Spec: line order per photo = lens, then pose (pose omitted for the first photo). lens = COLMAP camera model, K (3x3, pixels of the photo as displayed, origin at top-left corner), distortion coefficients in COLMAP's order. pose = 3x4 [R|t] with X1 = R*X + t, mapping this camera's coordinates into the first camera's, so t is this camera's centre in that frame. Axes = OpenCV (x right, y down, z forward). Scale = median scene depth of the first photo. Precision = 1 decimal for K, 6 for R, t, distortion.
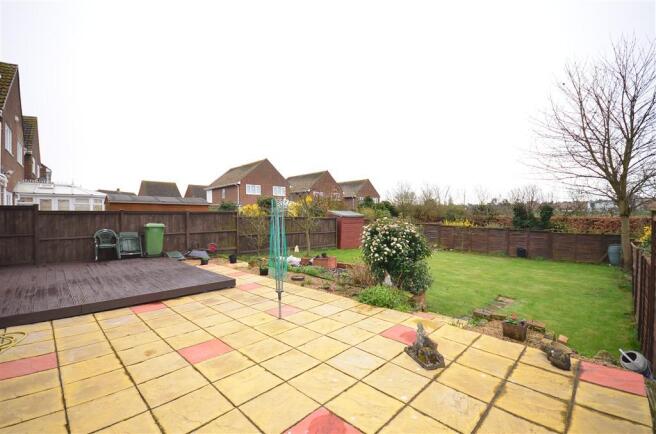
lens RADIAL K [[287.7, 0, 341.1], [0, 287.7, 220.9], [0, 0, 1]] dist [-0.000263, -0.000010]
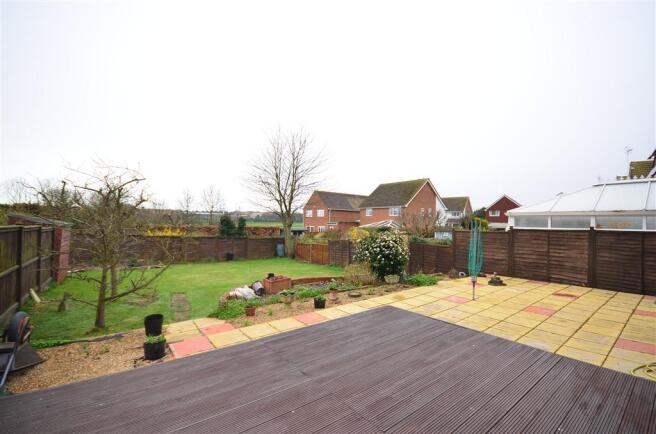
lens RADIAL K [[287.7, 0, 341.1], [0, 287.7, 220.9], [0, 0, 1]] dist [-0.000263, -0.000010]
pose [[0.132271, 0.014133, 0.991113, -0.503147], [-0.002122, 0.999900, -0.013975, -0.021743], [-0.991211, -0.000255, 0.132287, 0.391894]]
